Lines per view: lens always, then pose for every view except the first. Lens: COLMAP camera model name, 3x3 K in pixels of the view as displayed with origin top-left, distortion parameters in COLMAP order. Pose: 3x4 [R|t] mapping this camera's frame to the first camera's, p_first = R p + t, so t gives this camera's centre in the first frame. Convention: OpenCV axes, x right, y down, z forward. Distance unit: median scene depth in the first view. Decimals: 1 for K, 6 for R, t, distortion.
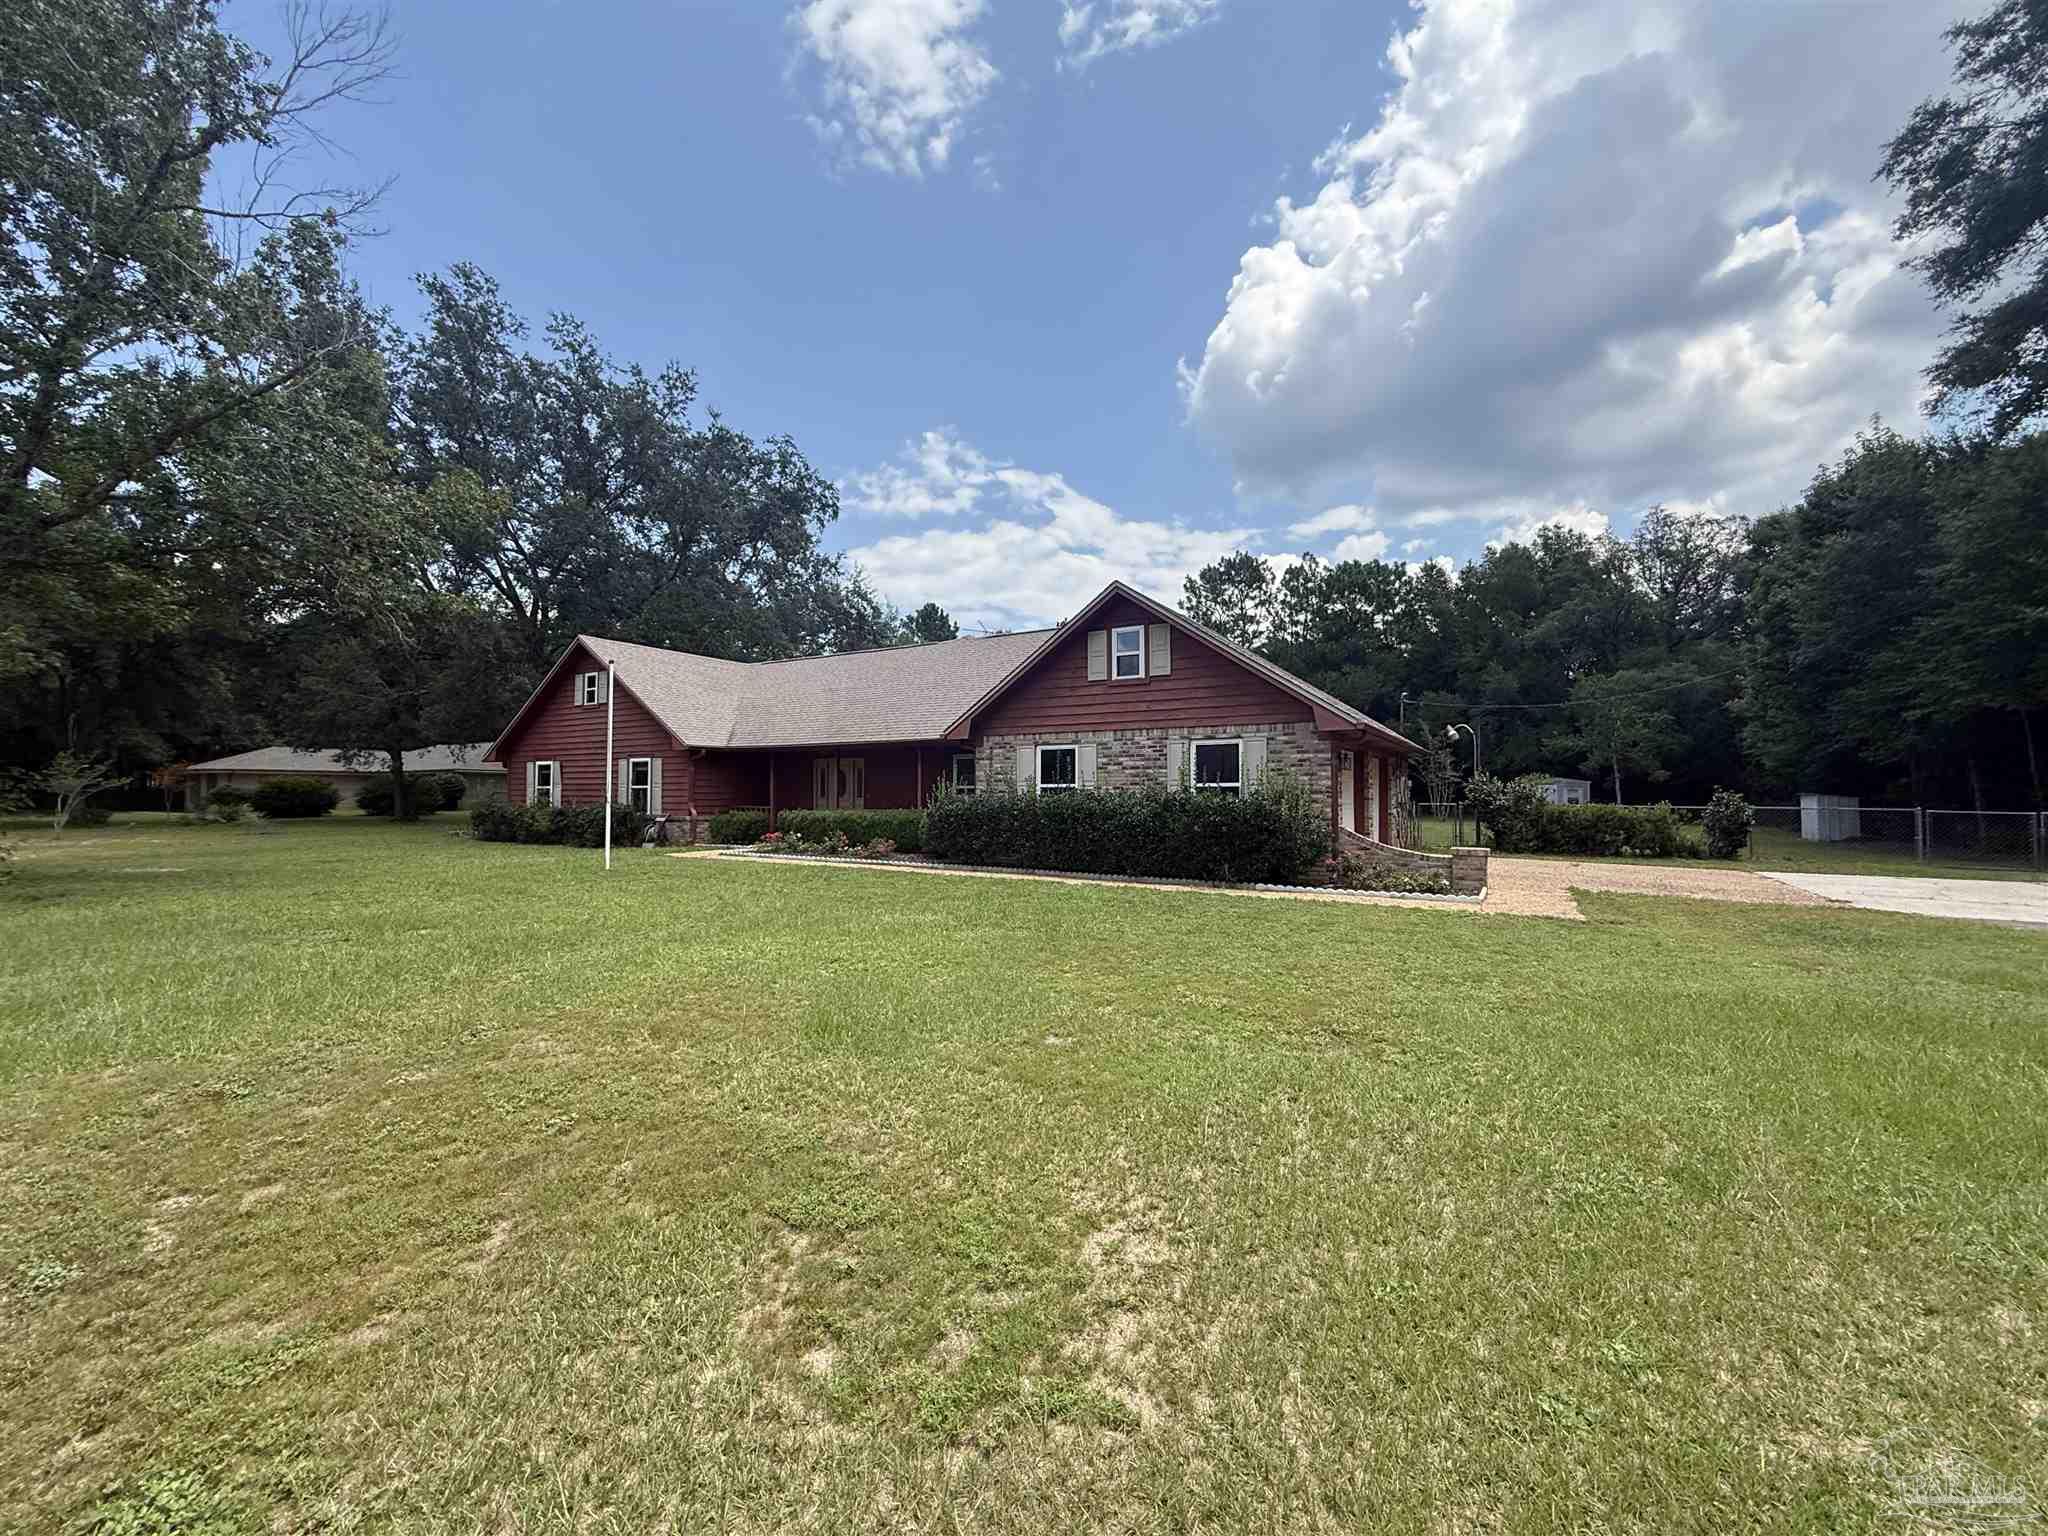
lens RADIAL K [[795.5, 0, 1024.0], [0, 795.5, 768.0], [0, 0, 1]] dist [0.000259, 0.000034]
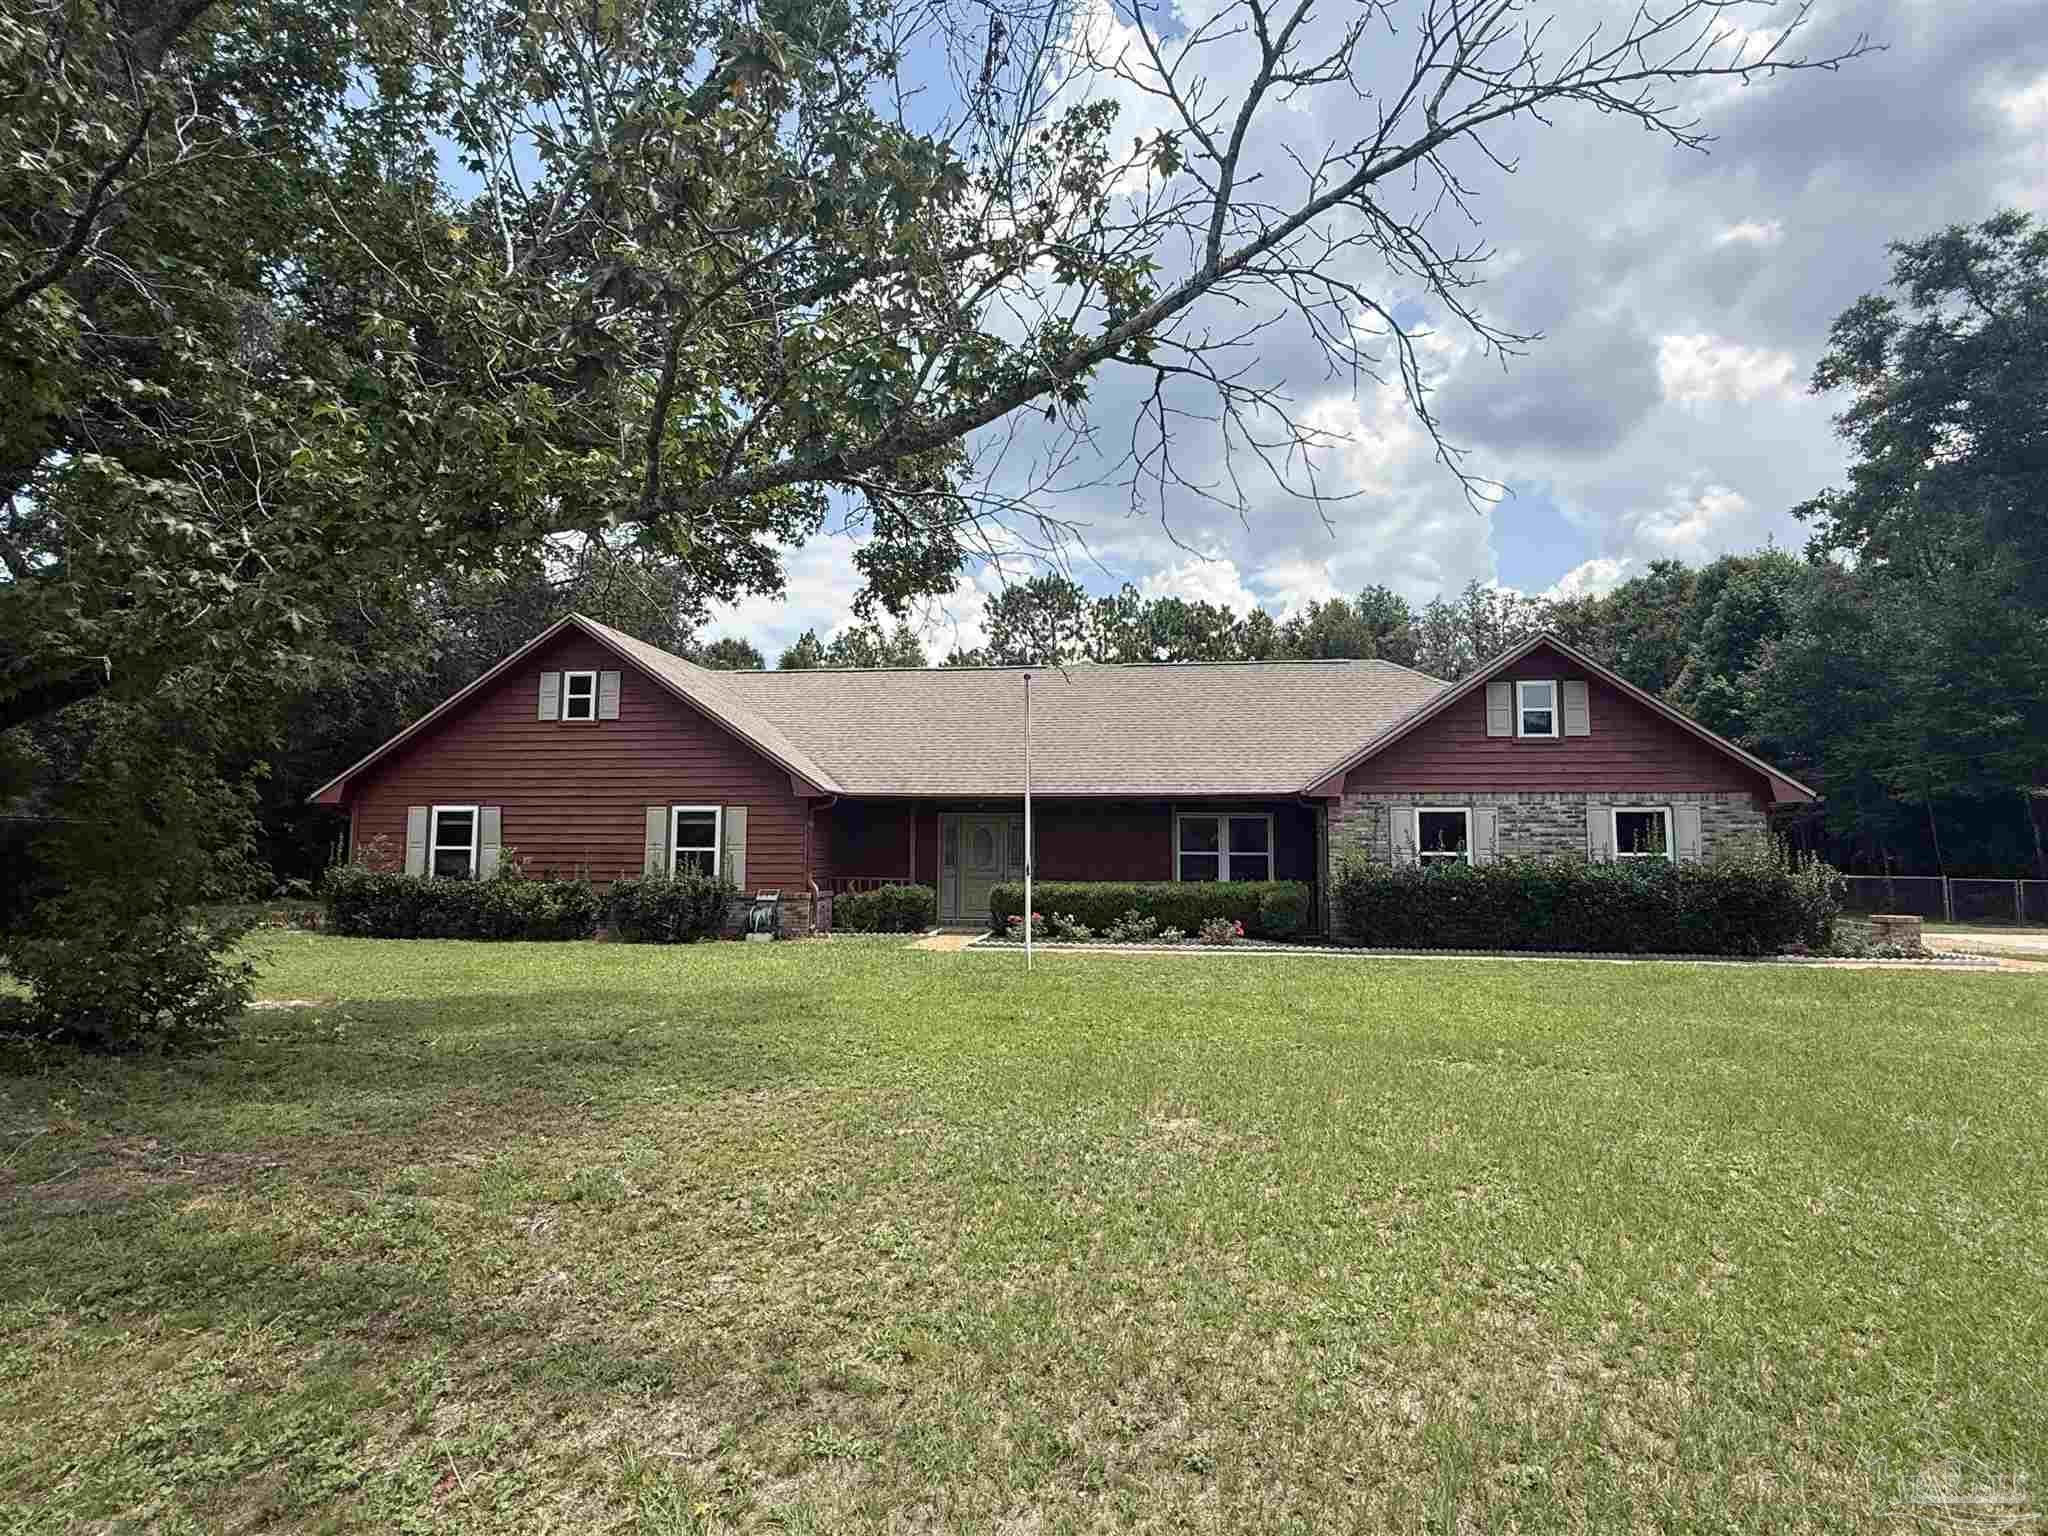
lens RADIAL K [[1043.6, 0, 1023.0], [0, 1043.6, 770.1], [0, 0, 1]] dist [0.000005, 0.000552]
pose [[0.916621, 0.041829, 0.397564, -0.761515], [-0.018026, 0.997824, -0.063422, 0.010623], [-0.399352, 0.050968, 0.915380, 0.118926]]
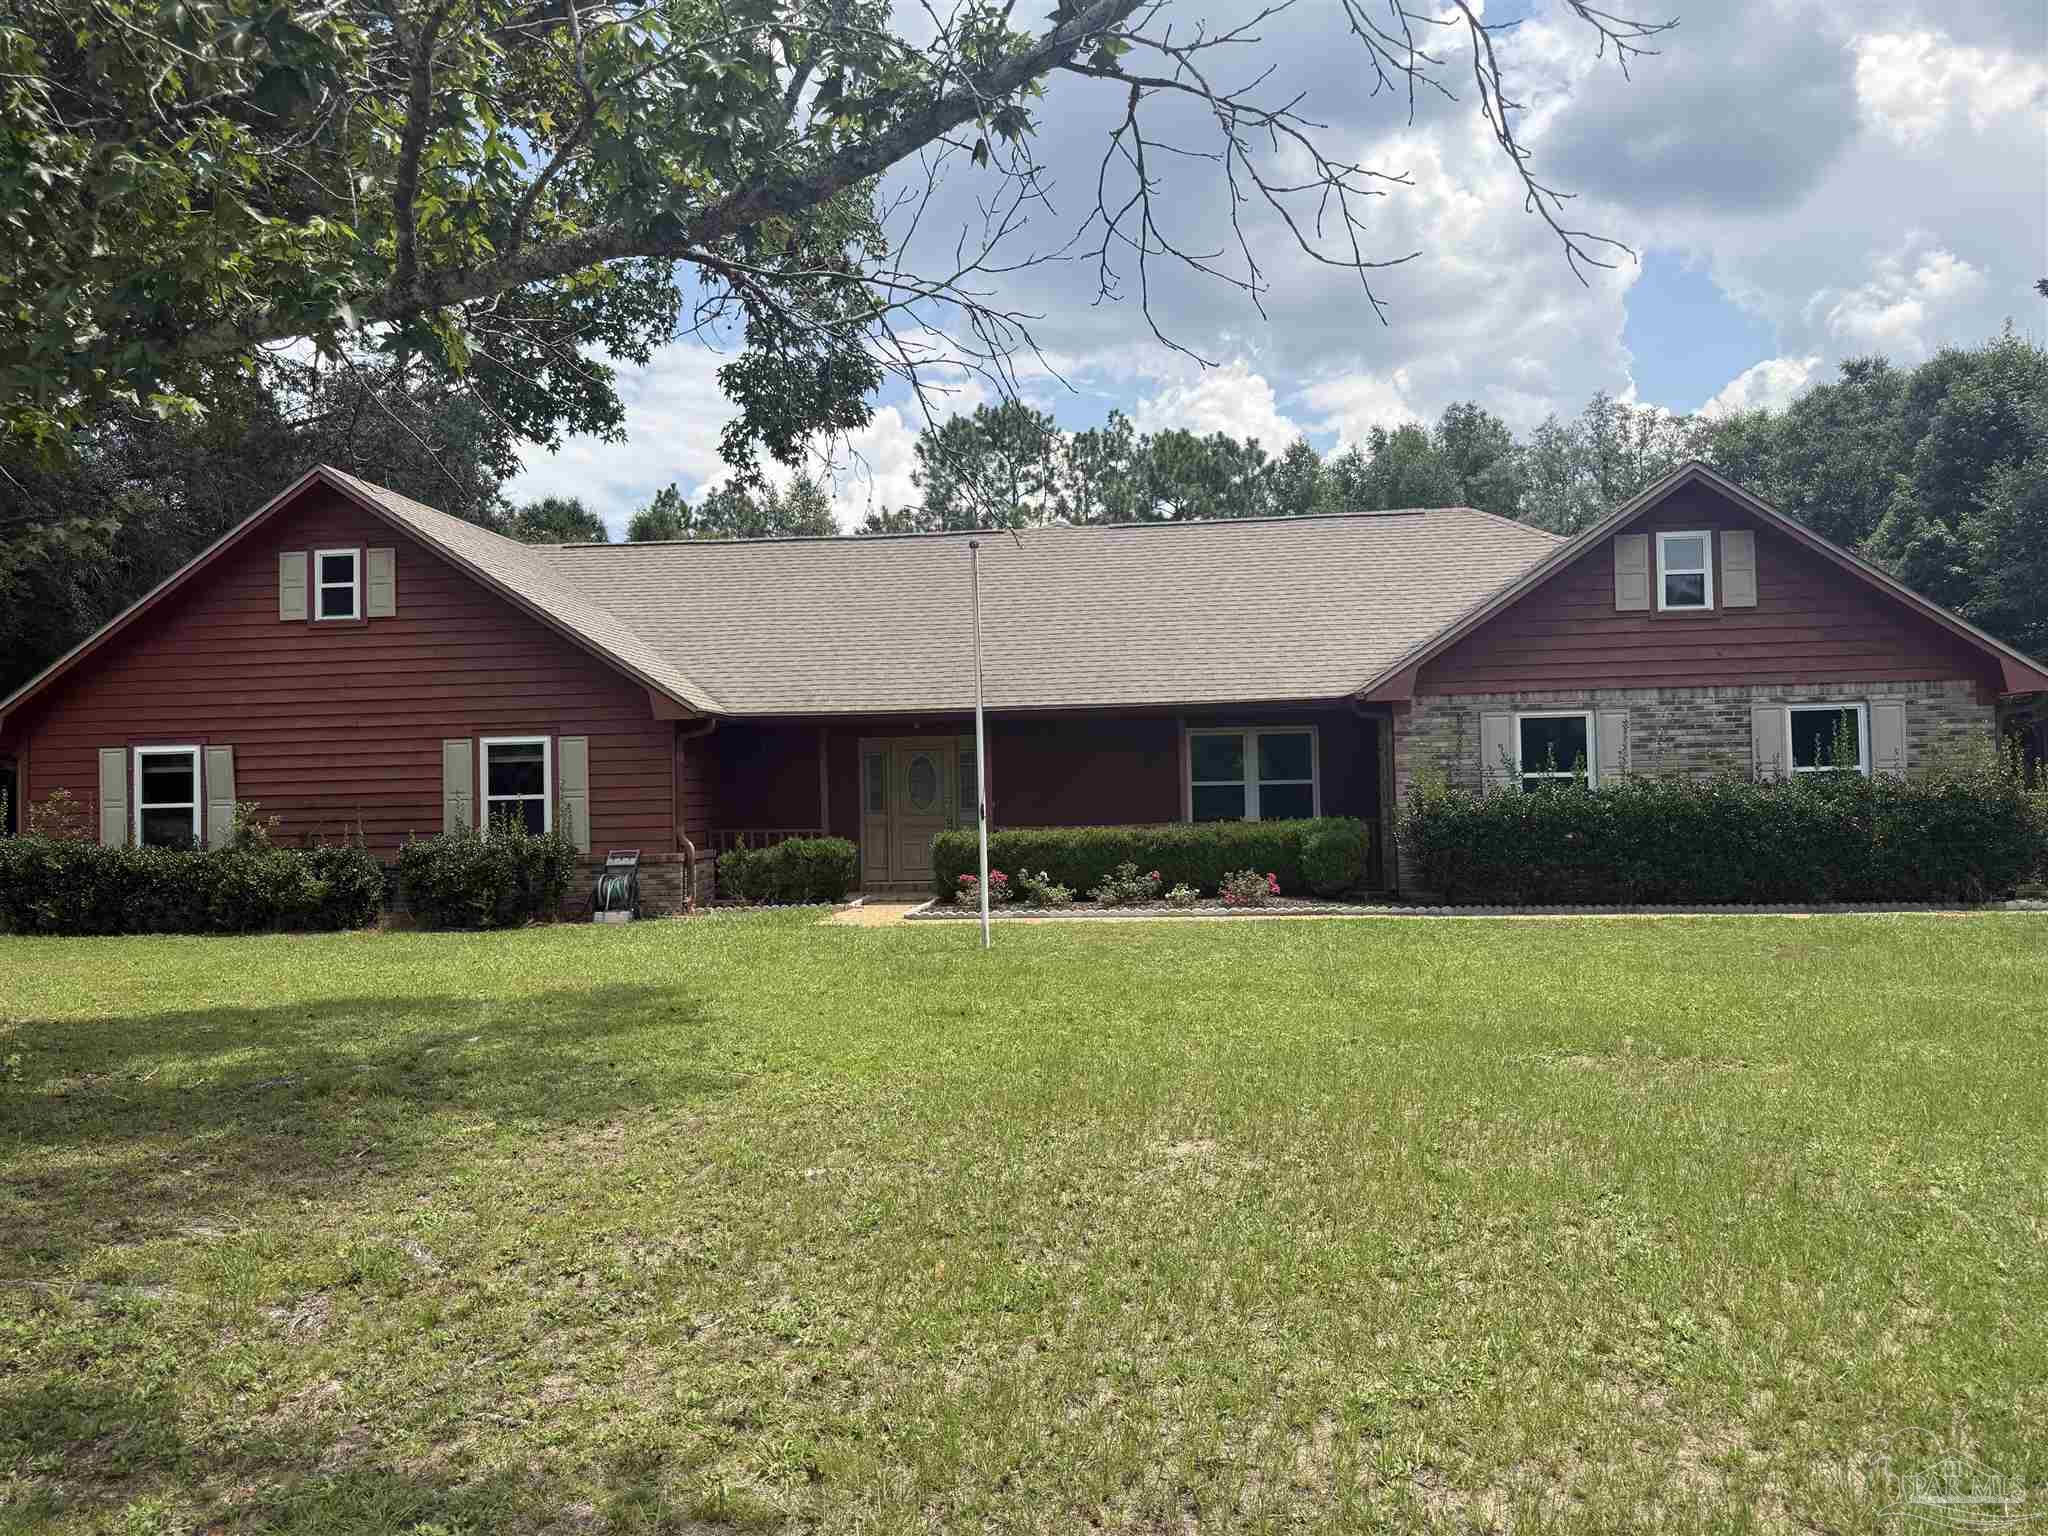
lens RADIAL K [[1450.6, 0, 1024.0], [0, 1450.6, 768.0], [0, 0, 1]] dist [0.026854, -0.033637]
pose [[0.905424, -0.007827, 0.424437, -0.754267], [0.009319, 0.999956, -0.001438, 0.013118], [-0.424407, 0.005257, 0.905456, 0.118788]]
